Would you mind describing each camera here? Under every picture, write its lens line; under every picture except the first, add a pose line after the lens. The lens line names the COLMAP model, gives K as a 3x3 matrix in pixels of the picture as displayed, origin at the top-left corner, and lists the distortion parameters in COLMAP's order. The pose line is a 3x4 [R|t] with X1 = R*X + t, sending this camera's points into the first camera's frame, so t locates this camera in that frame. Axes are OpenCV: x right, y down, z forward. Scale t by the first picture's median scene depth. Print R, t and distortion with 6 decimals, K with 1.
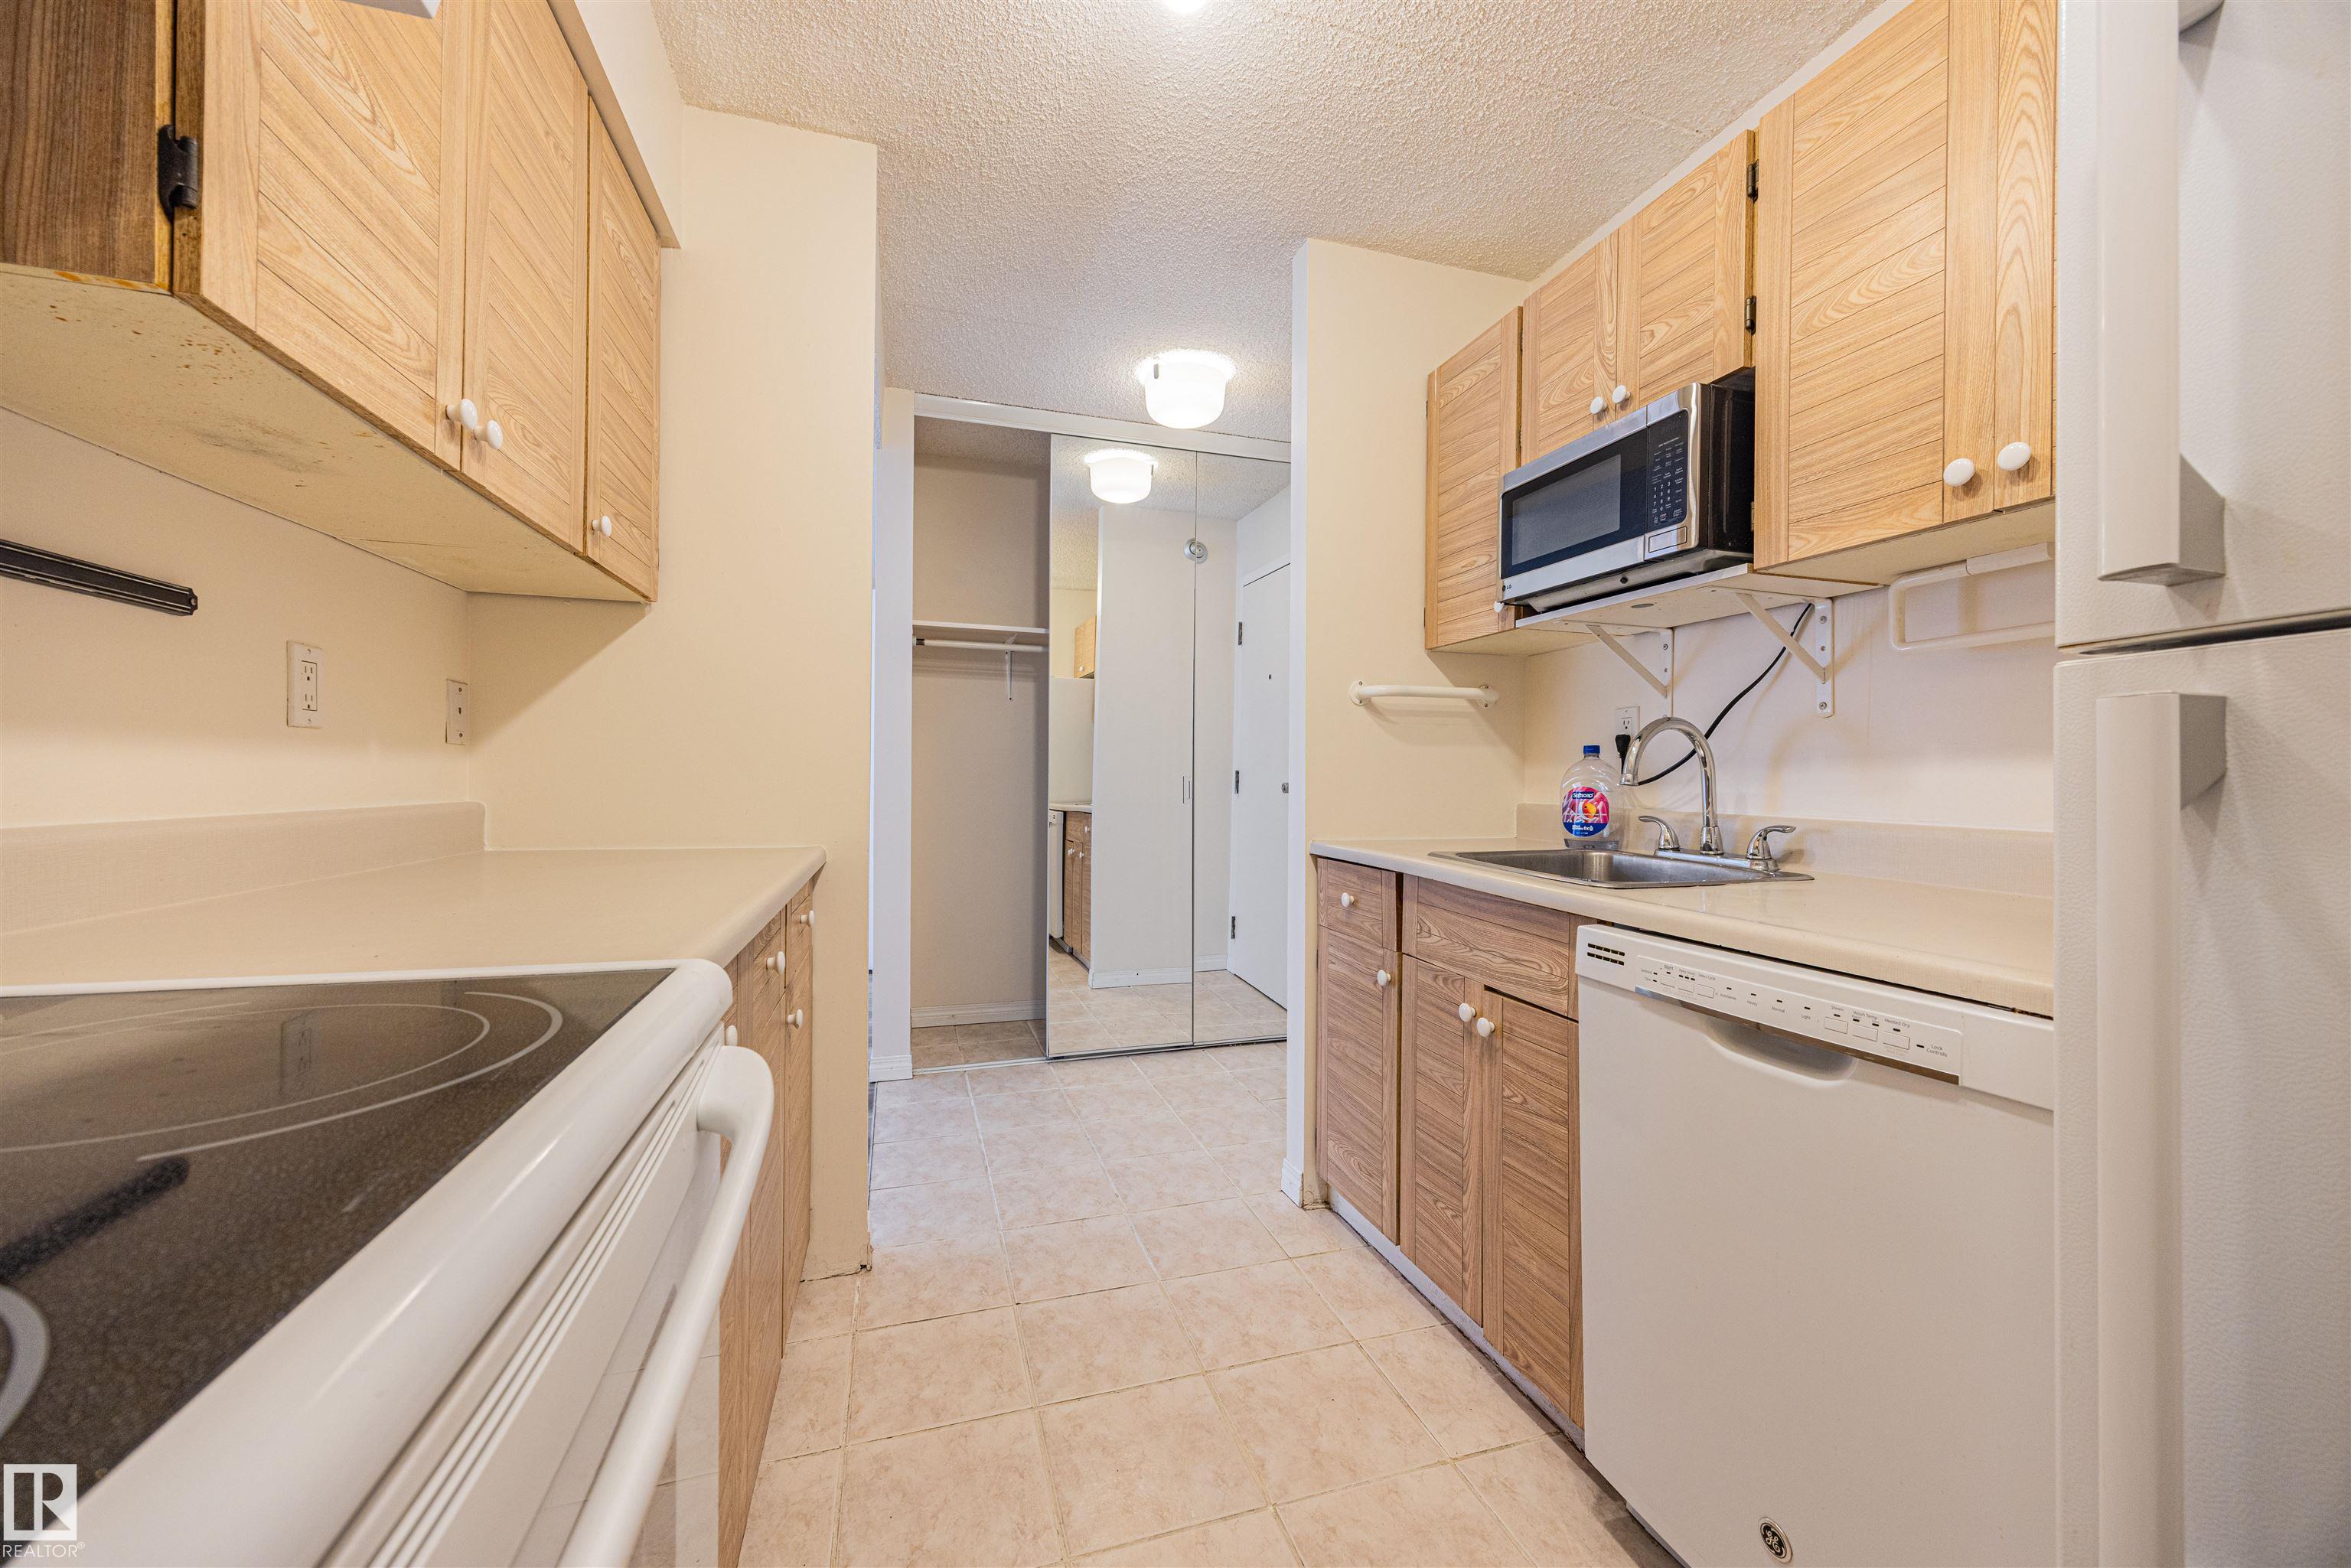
lens RADIAL K [[878.3, 0, 1177.3], [0, 878.3, 776.7], [0, 0, 1]] dist [-0.000315, -0.000078]
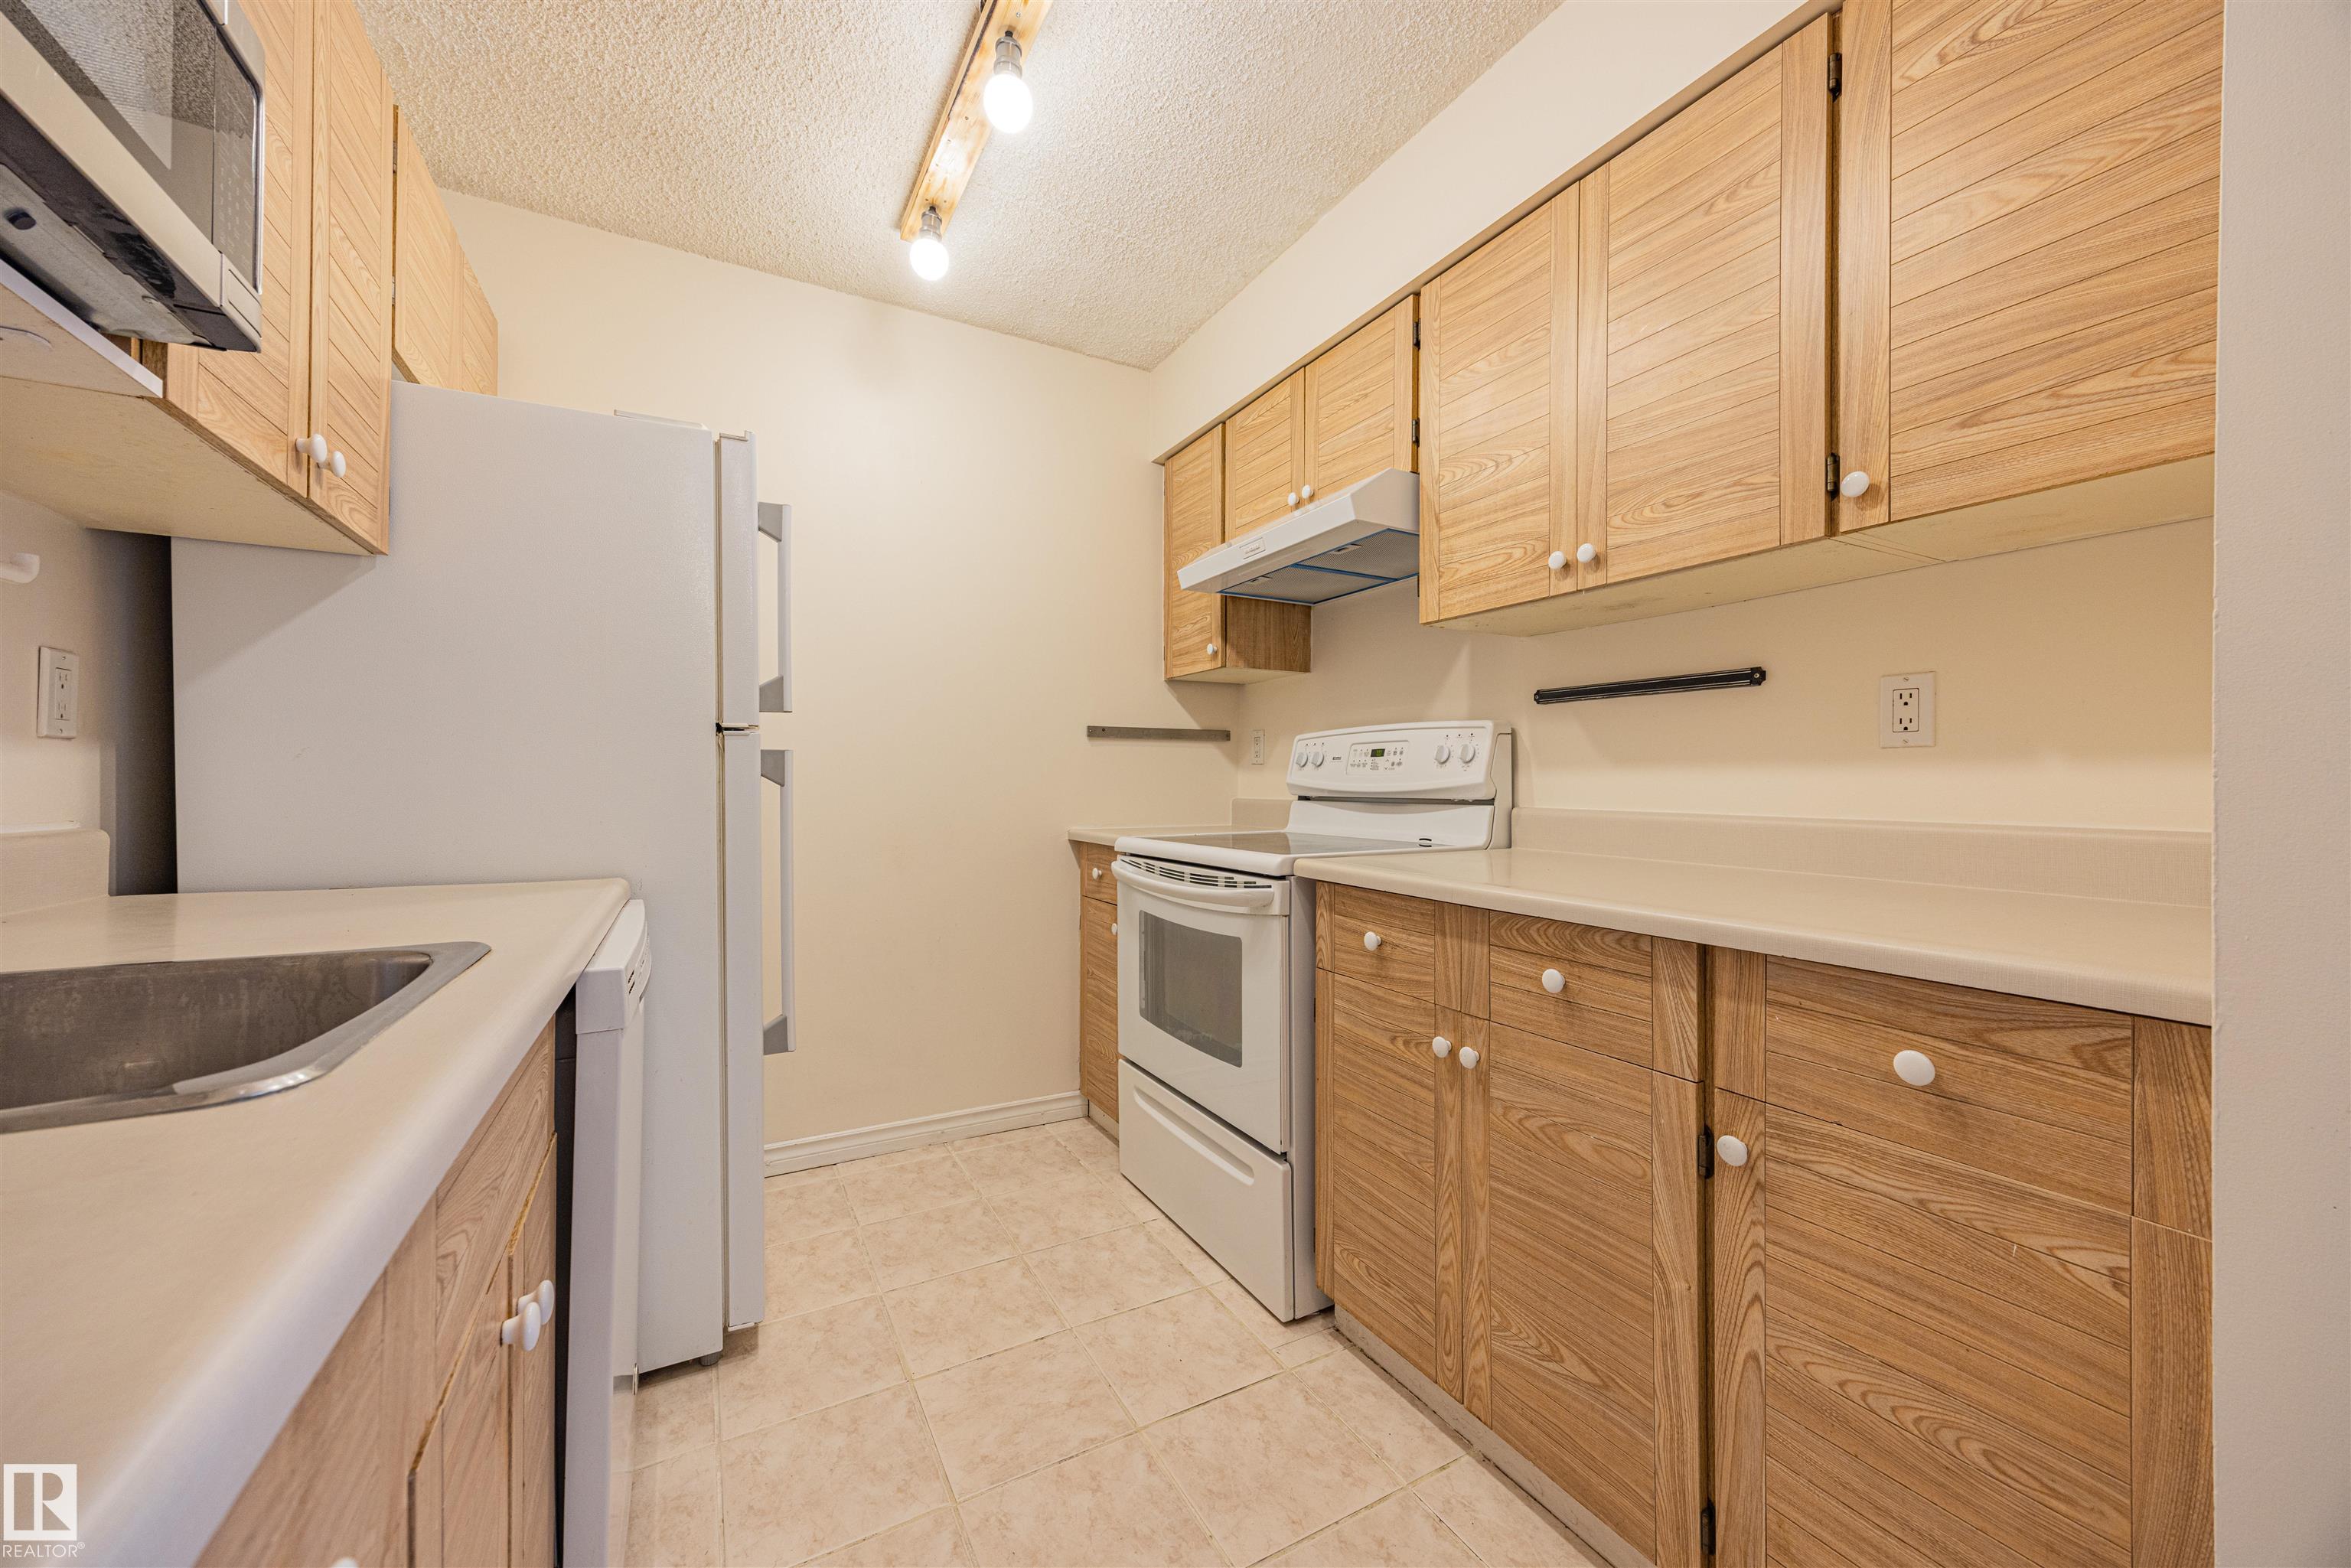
lens RADIAL K [[888.0, 0, 1182.8], [0, 888.0, 781.9], [0, 0, 1]] dist [0.003349, -0.000152]
pose [[-0.979223, -0.011526, -0.202460, 0.105407], [-0.011694, 0.999932, -0.000364, 0.003631], [0.202451, 0.002012, -0.979290, 1.390401]]
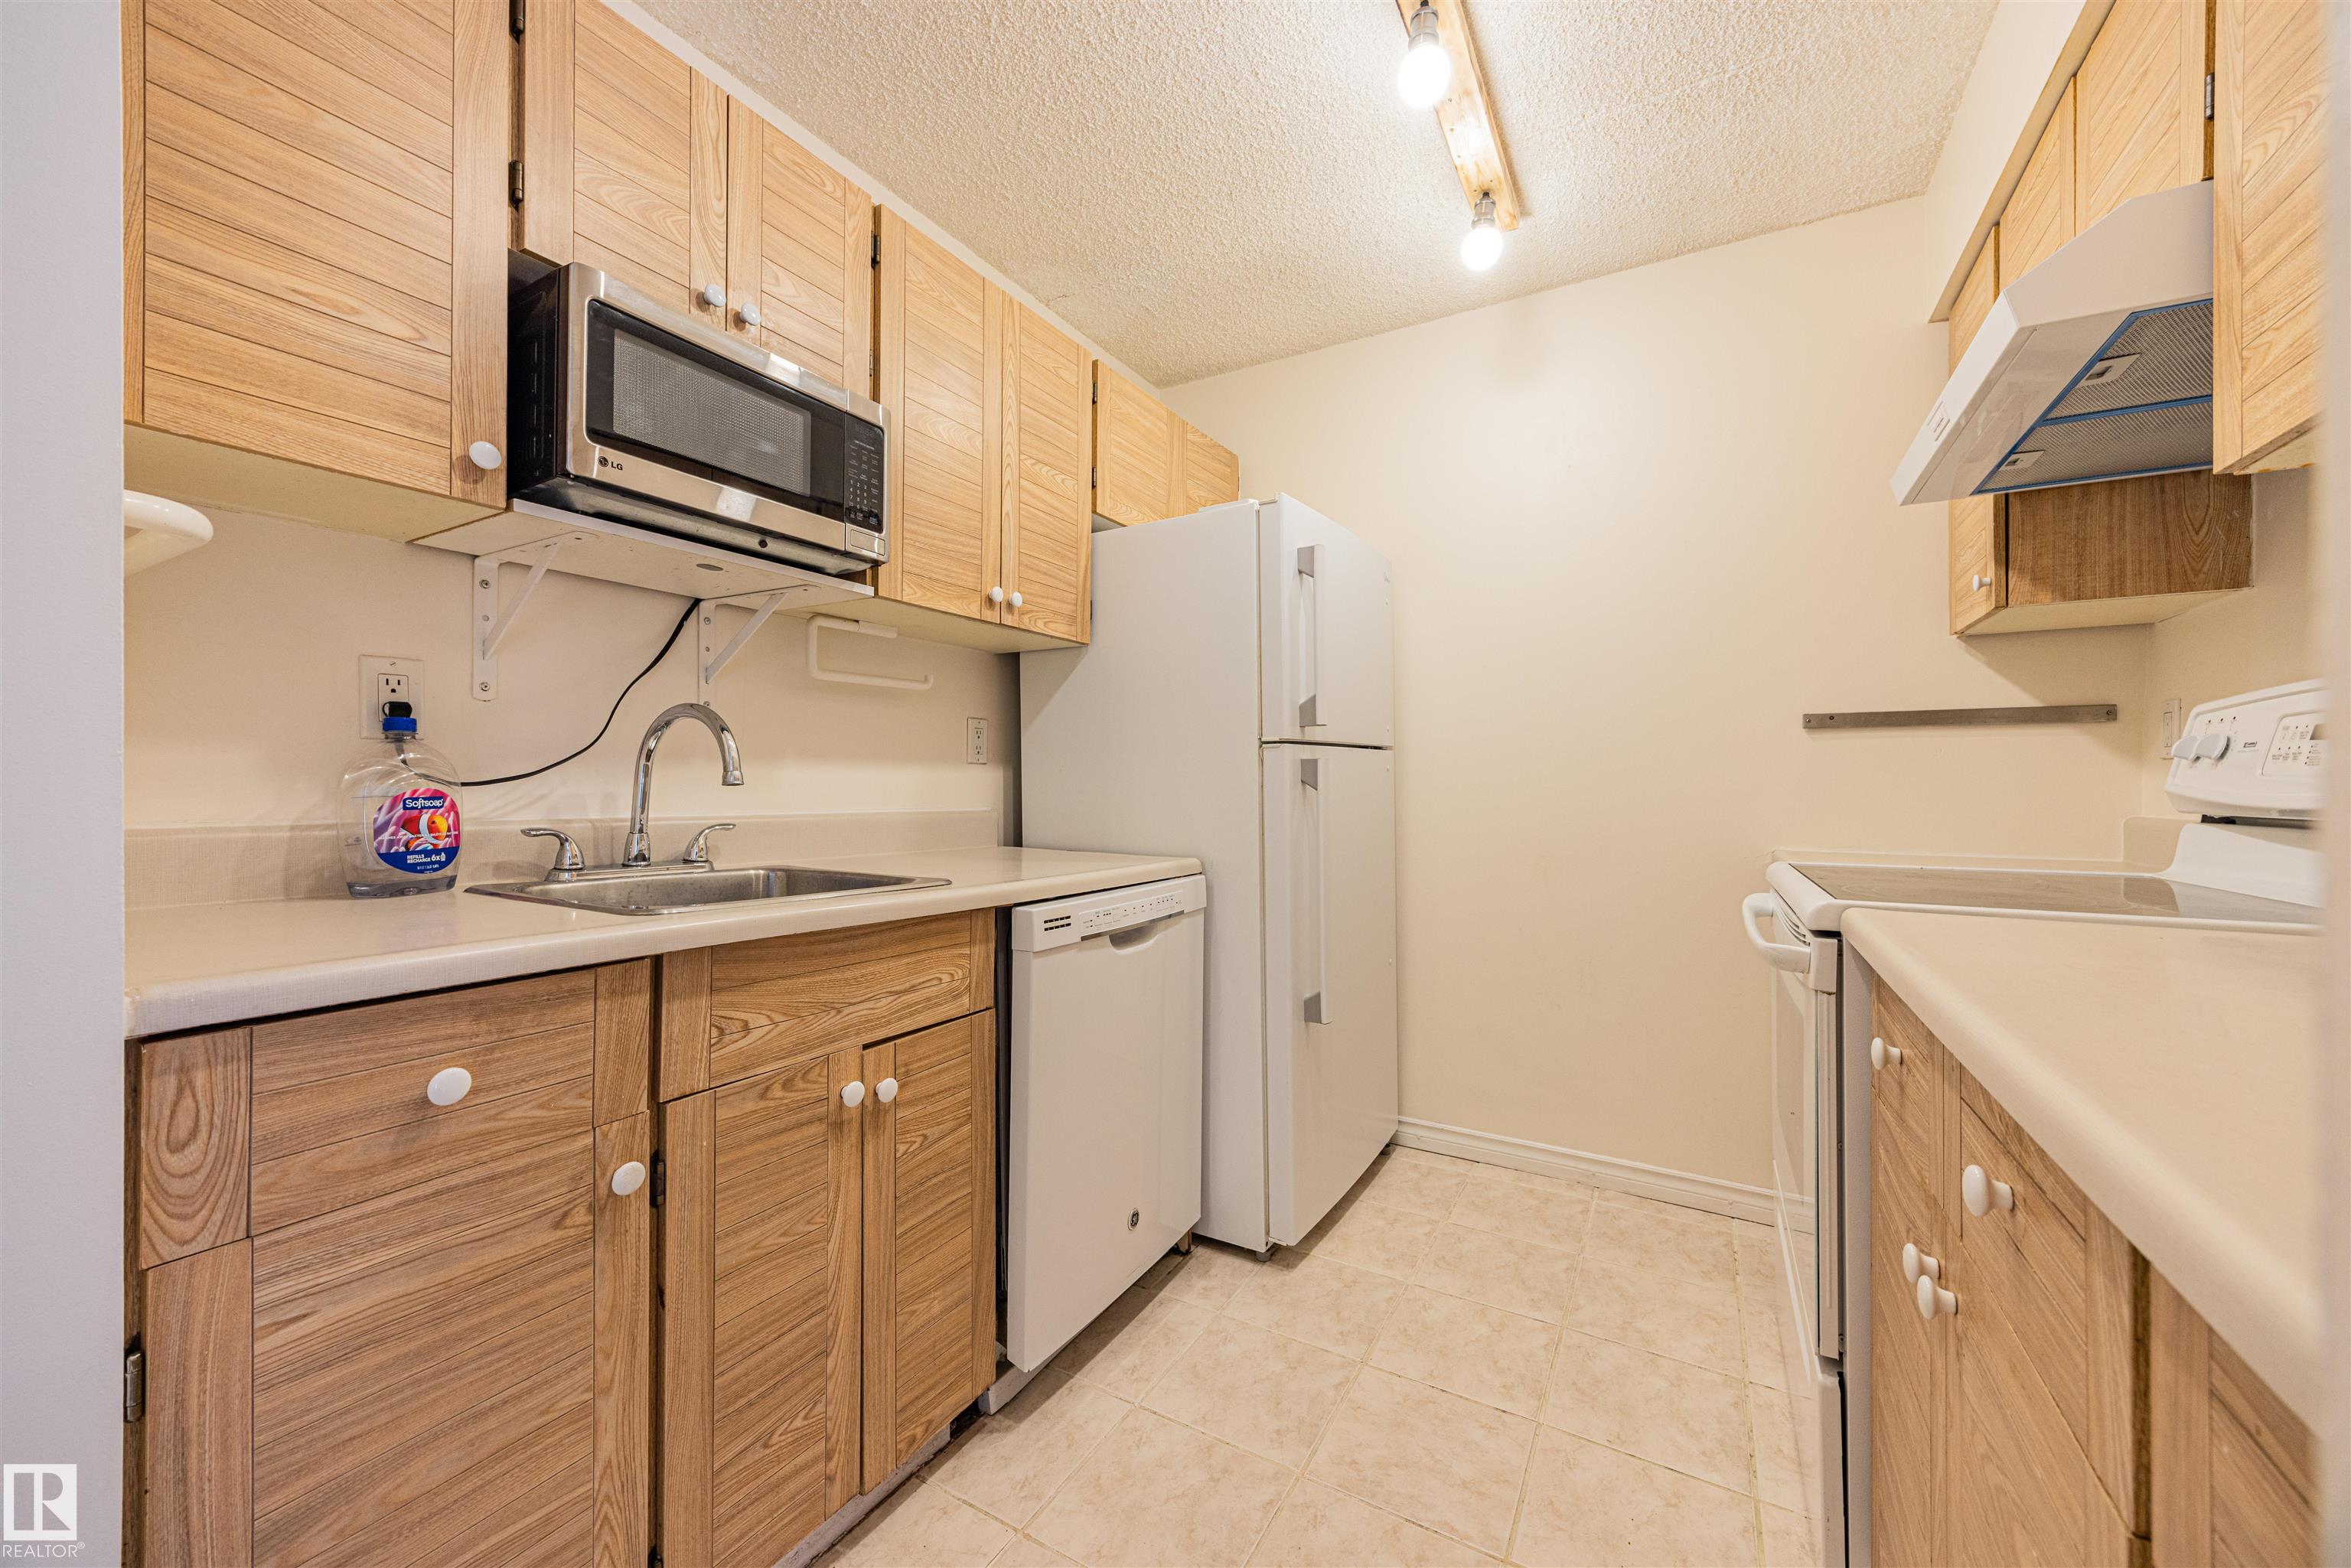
lens RADIAL K [[881.5, 0, 1175.5], [0, 881.5, 784.0], [0, 0, 1]] dist [0.003490, -0.000156]
pose [[-0.674154, -0.010668, 0.738514, -0.376531], [-0.009446, 0.999938, 0.005822, 0.000019], [-0.738531, -0.003051, -0.674213, 1.221947]]
